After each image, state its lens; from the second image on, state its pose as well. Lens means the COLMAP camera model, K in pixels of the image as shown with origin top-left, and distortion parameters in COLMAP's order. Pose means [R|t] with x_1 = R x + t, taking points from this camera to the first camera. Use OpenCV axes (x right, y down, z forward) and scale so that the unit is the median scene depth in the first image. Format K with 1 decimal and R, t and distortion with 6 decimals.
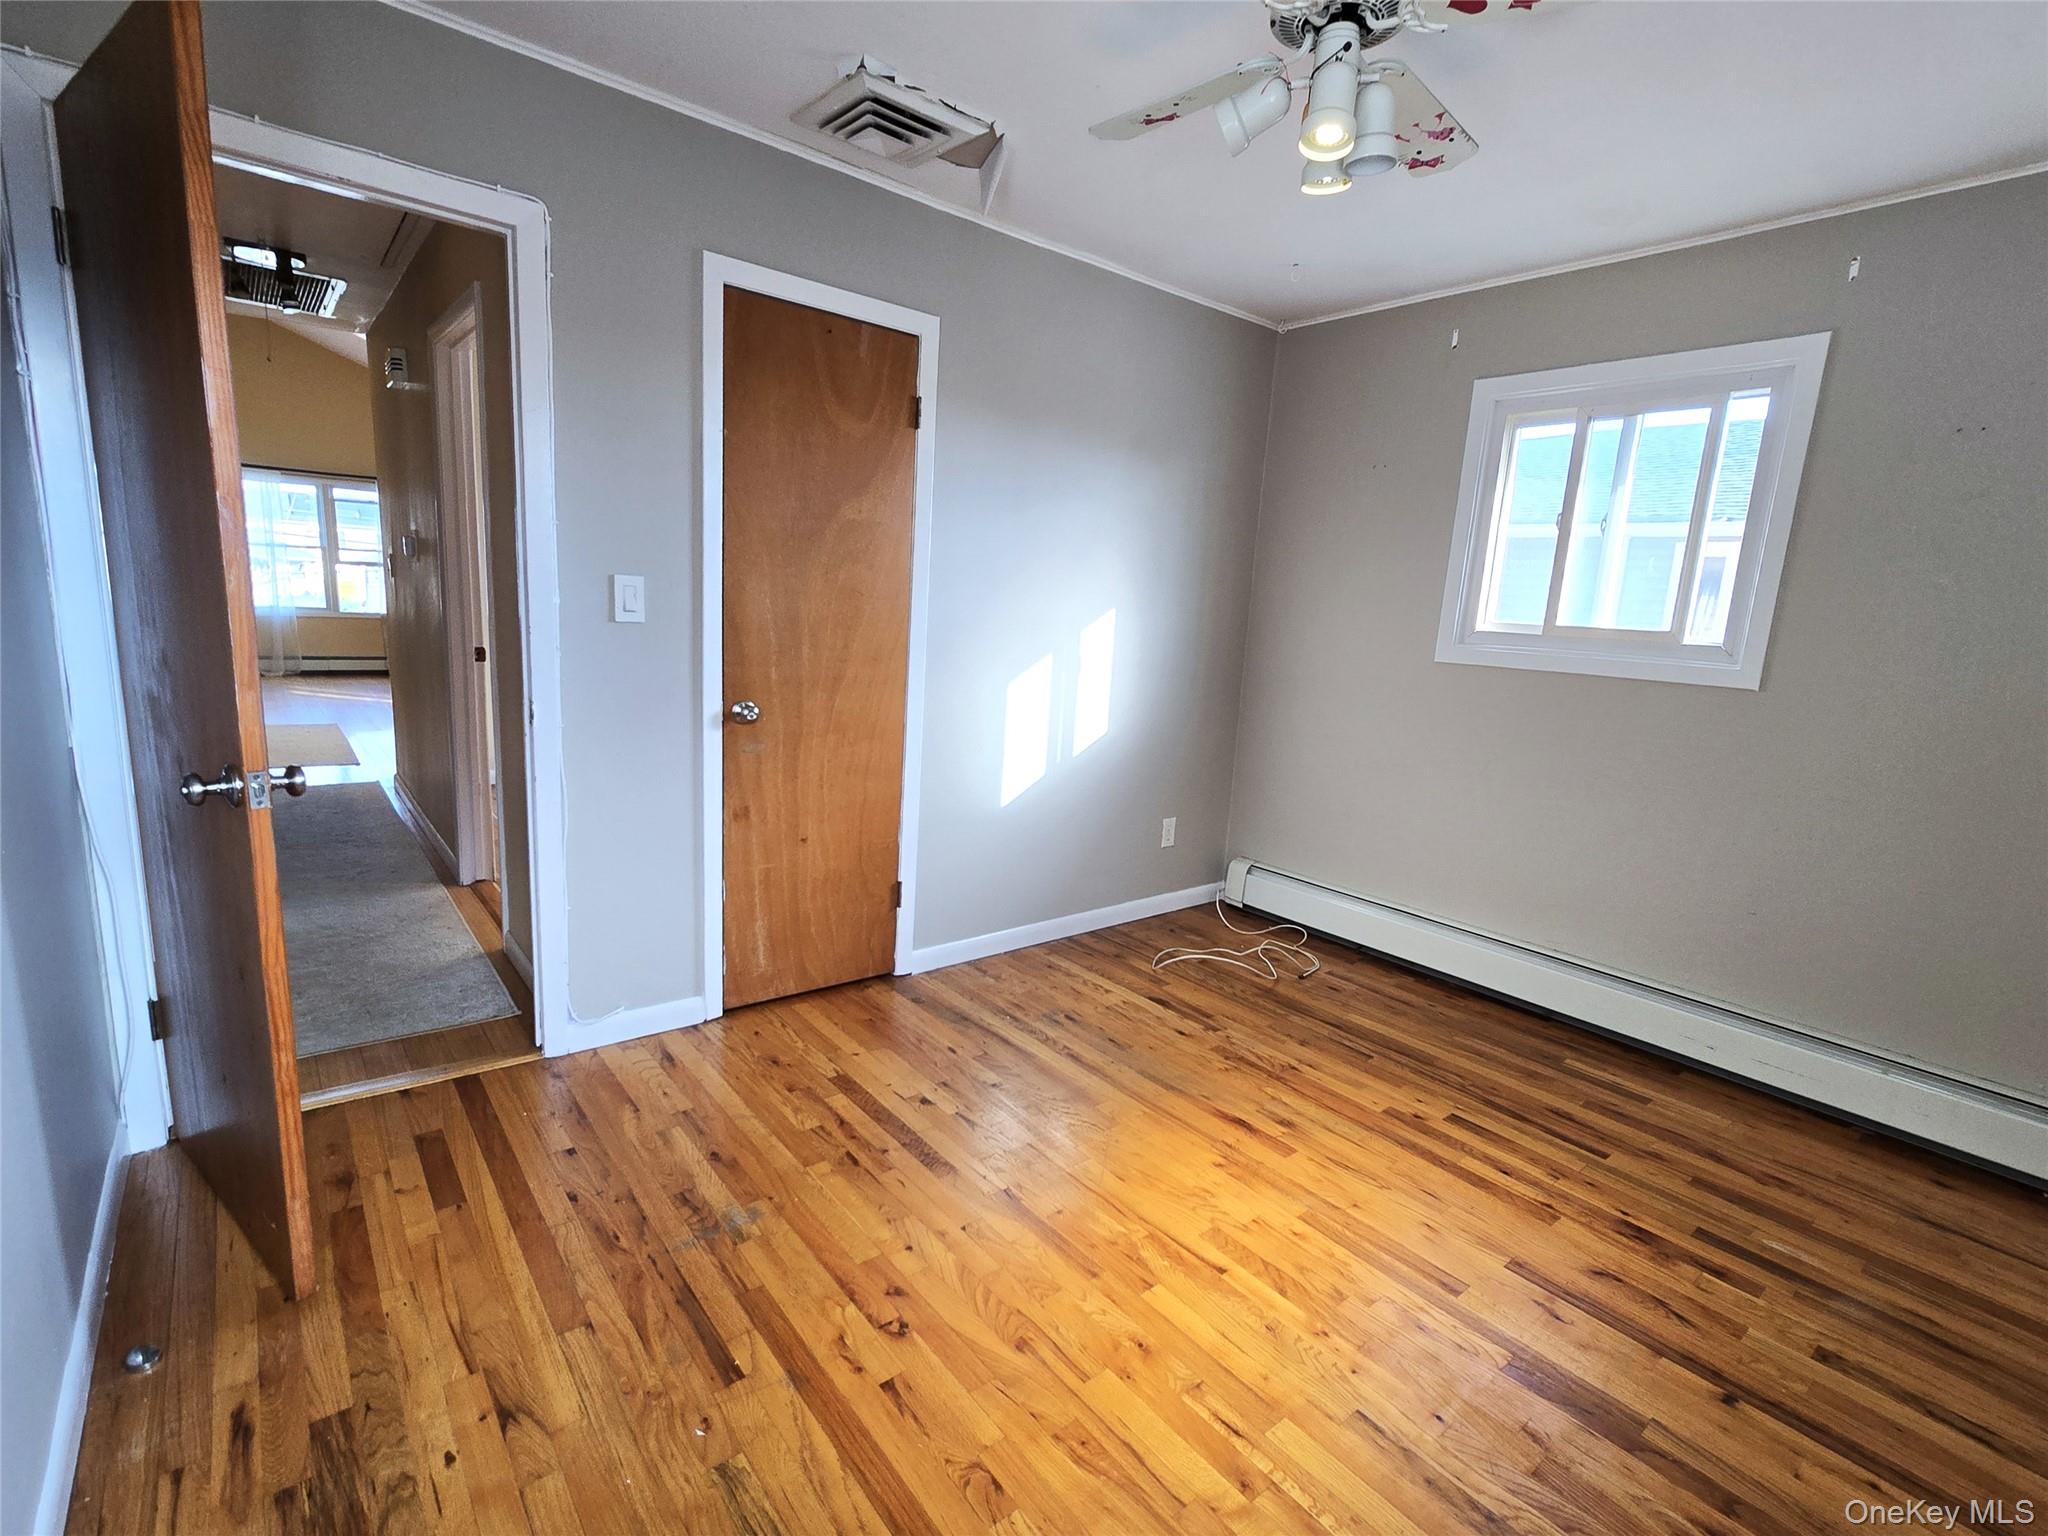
lens RADIAL K [[915.0, 0, 1017.1], [0, 915.0, 782.7], [0, 0, 1]] dist [-0.002134, -0.001061]
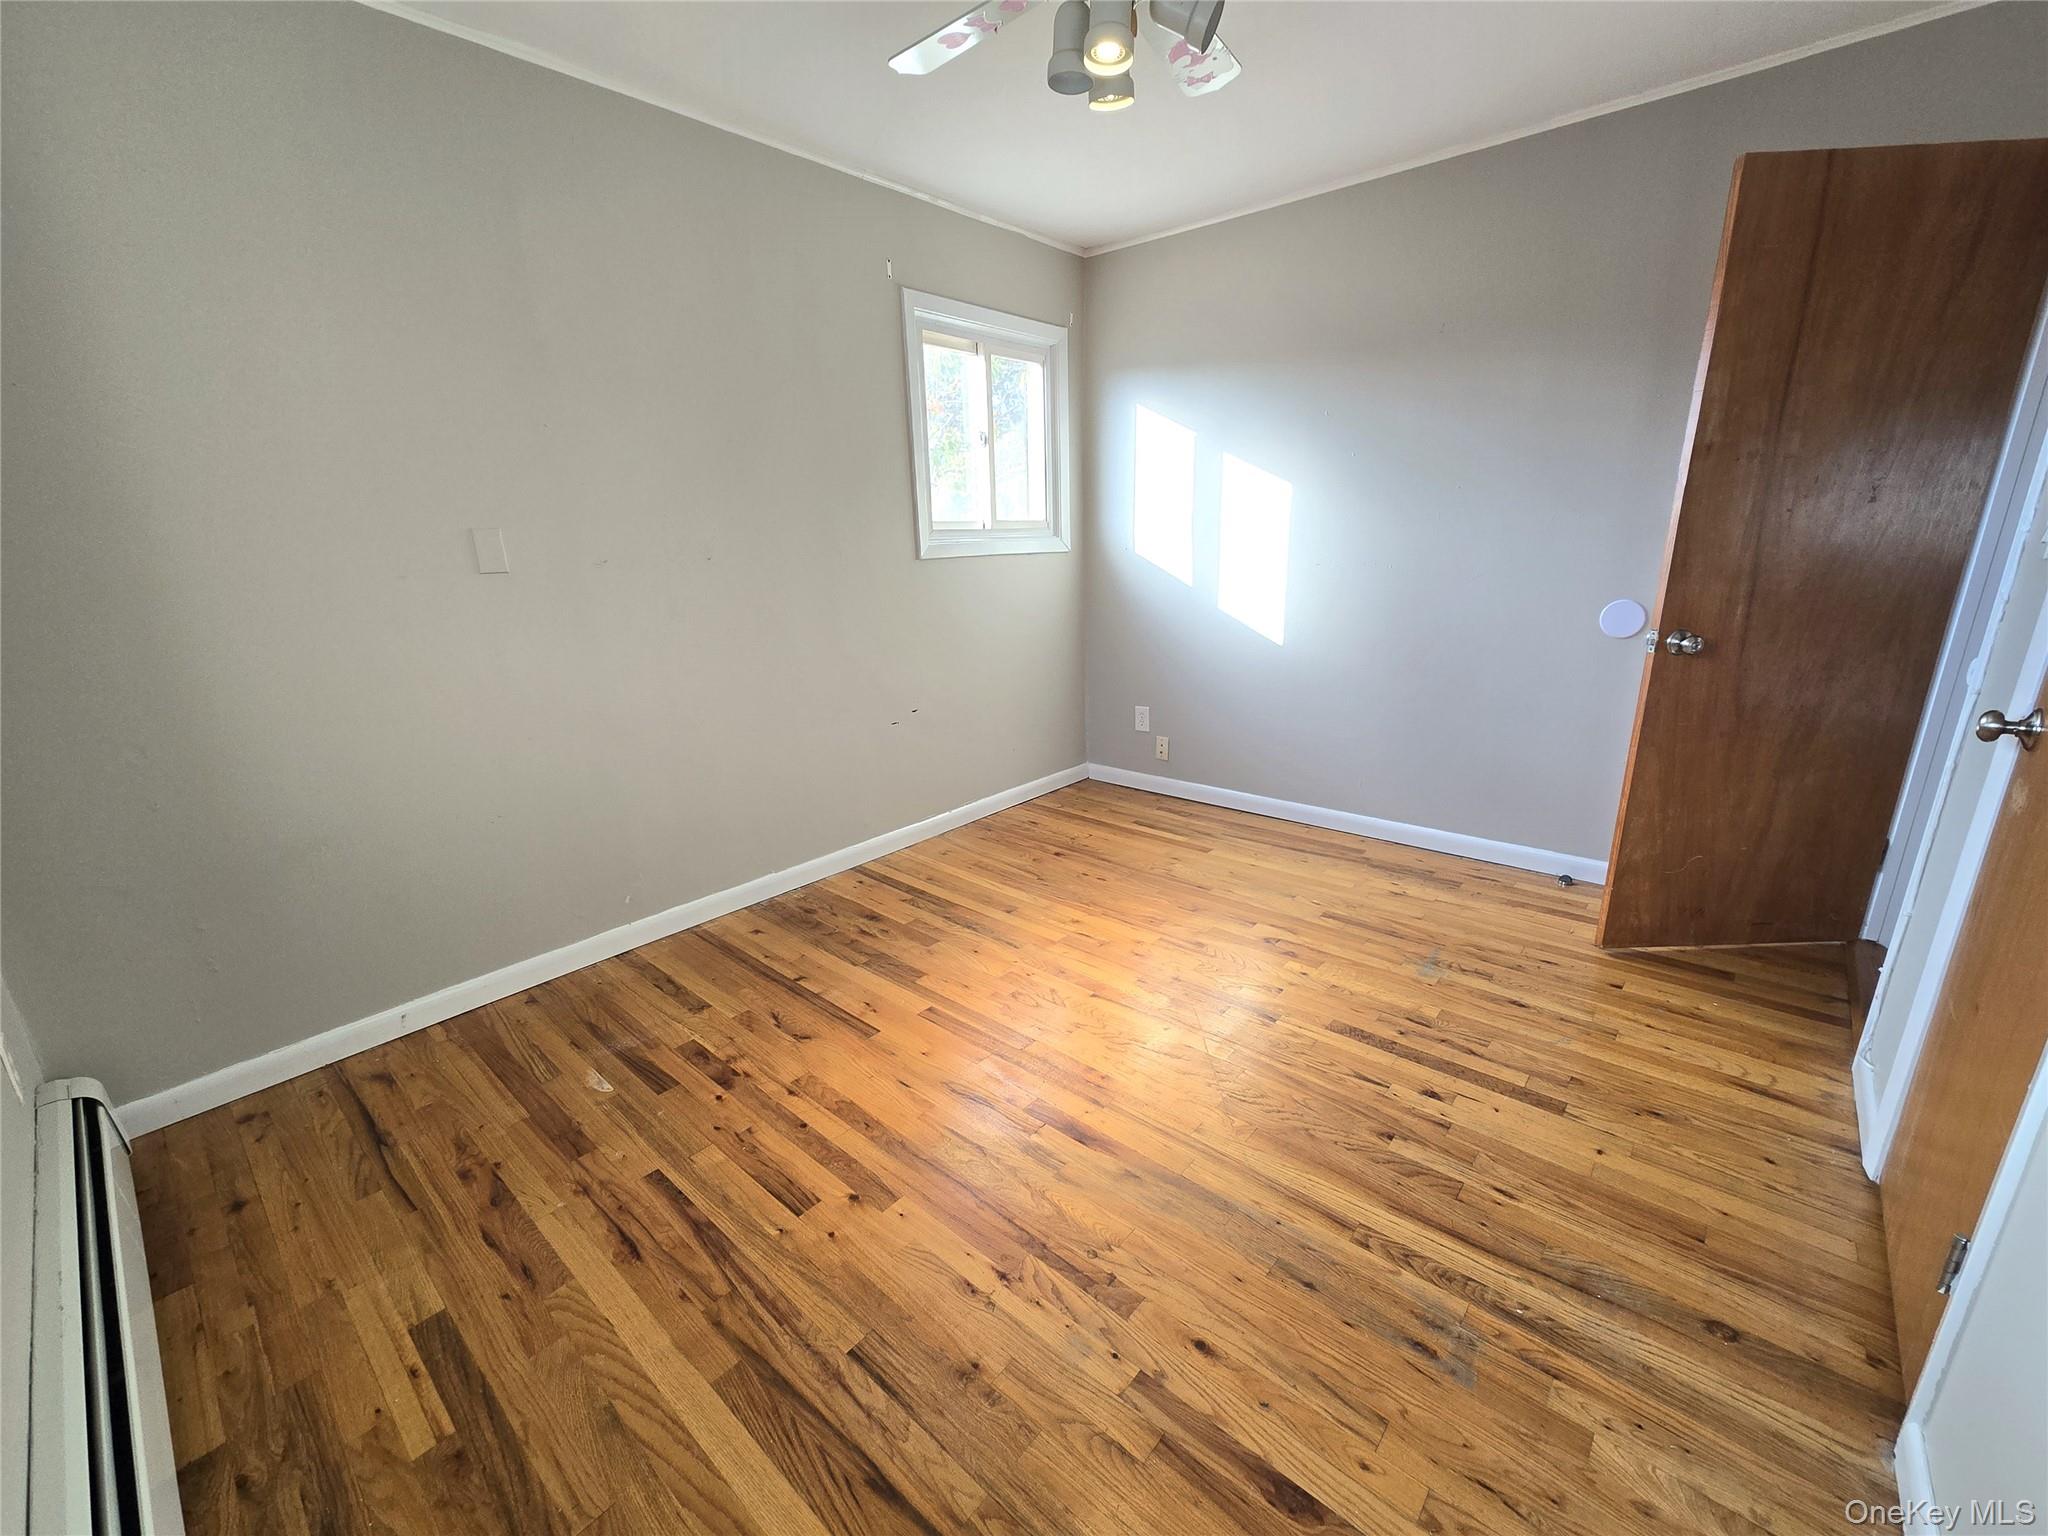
lens RADIAL K [[831.2, 0, 1016.7], [0, 831.2, 784.1], [0, 0, 1]] dist [-0.008823, 0.004363]
pose [[-0.983252, 0.023311, -0.180752, 0.395661], [-0.065409, 0.880572, 0.469377, -0.242174], [0.170107, 0.473339, -0.864300, 1.357591]]
